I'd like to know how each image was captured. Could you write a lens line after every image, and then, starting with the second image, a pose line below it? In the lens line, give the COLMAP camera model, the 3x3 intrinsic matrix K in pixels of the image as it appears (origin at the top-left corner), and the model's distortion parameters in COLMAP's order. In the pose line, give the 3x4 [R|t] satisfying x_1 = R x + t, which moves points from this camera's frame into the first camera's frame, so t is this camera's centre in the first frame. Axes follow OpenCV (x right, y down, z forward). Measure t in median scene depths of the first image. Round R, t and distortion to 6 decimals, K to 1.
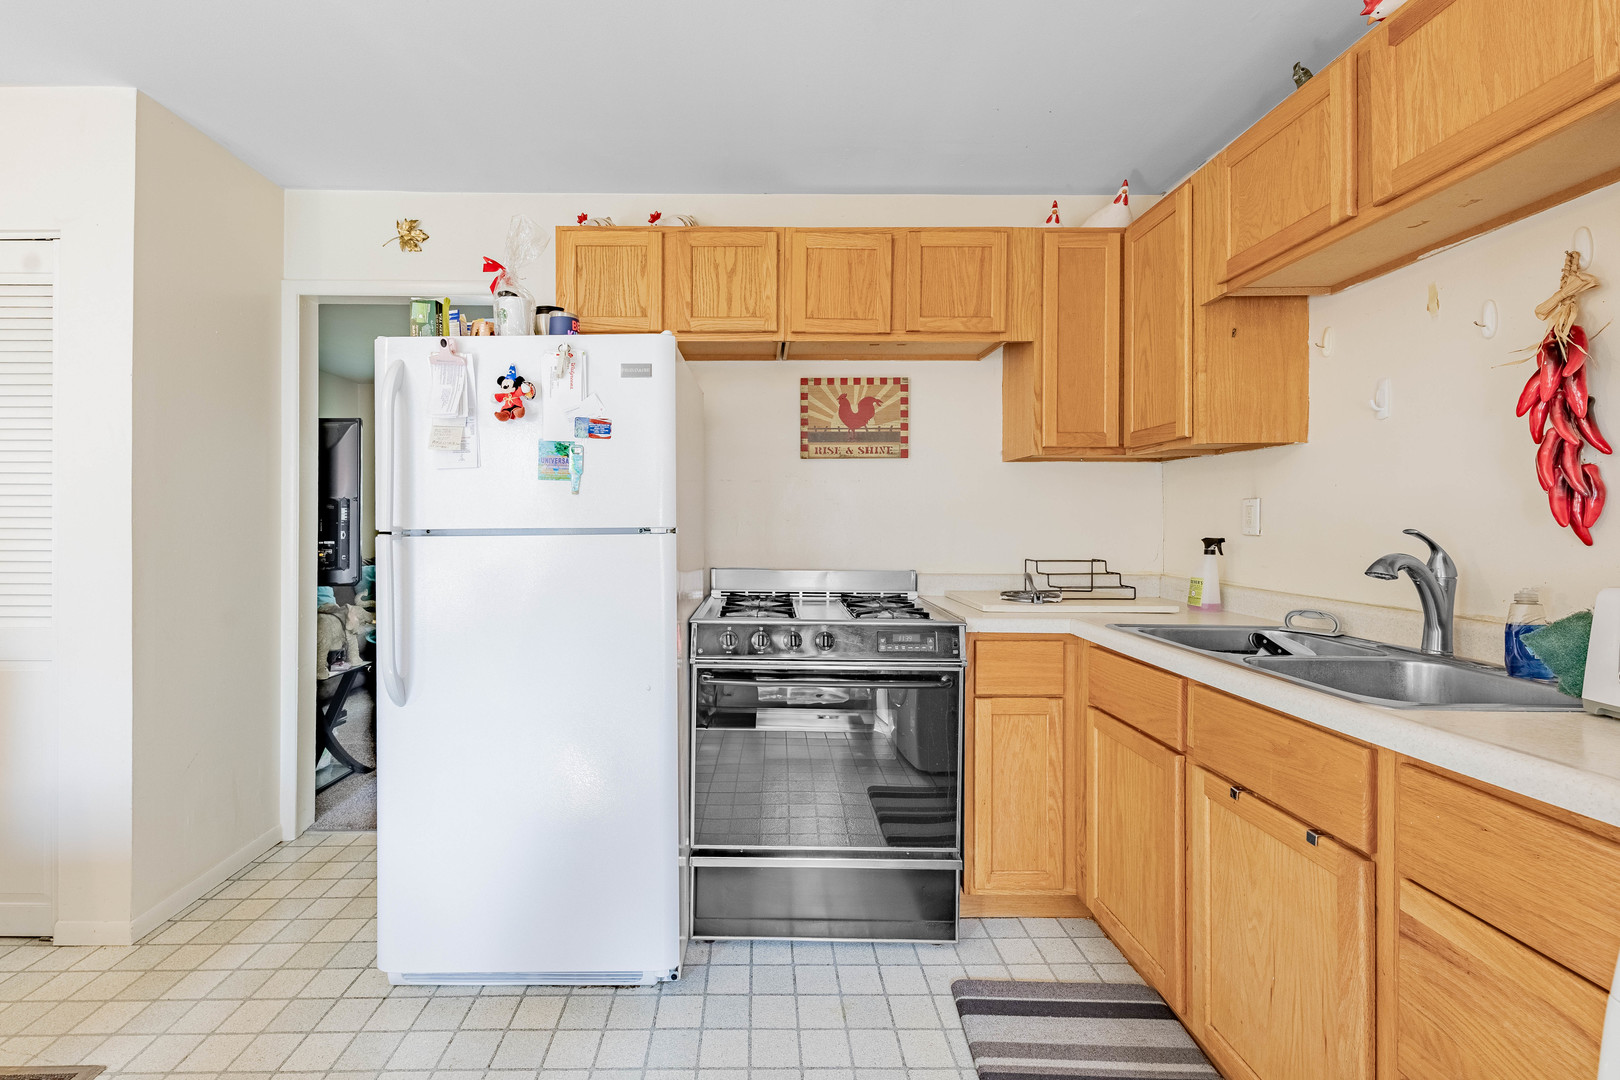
lens RADIAL K [[720.1, 0, 808.6], [0, 720.1, 534.4], [0, 0, 1]] dist [0.000768, 0.000123]
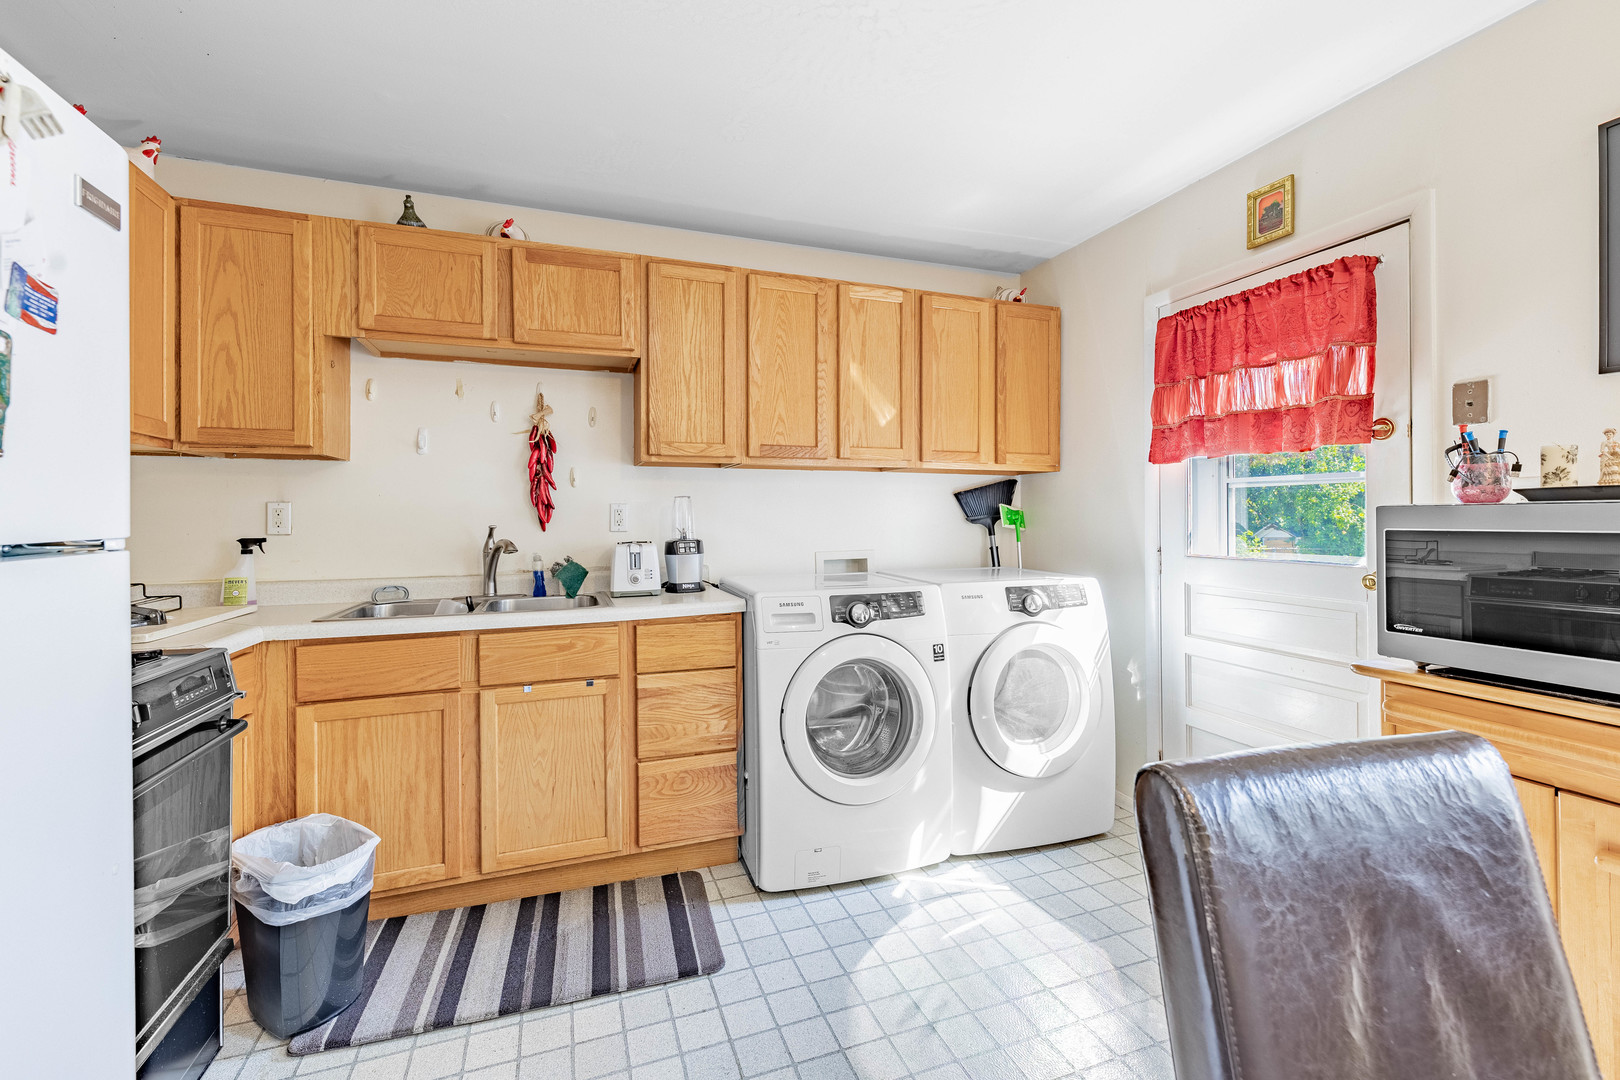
lens RADIAL K [[658.7, 0, 811.7], [0, 658.7, 534.0], [0, 0, 1]] dist [0.009578, -0.004238]
pose [[-0.343117, -0.021132, 0.939055, -0.802678], [0.023444, 0.999243, 0.031053, -0.015092], [-0.939000, 0.032670, -0.342362, 0.710372]]
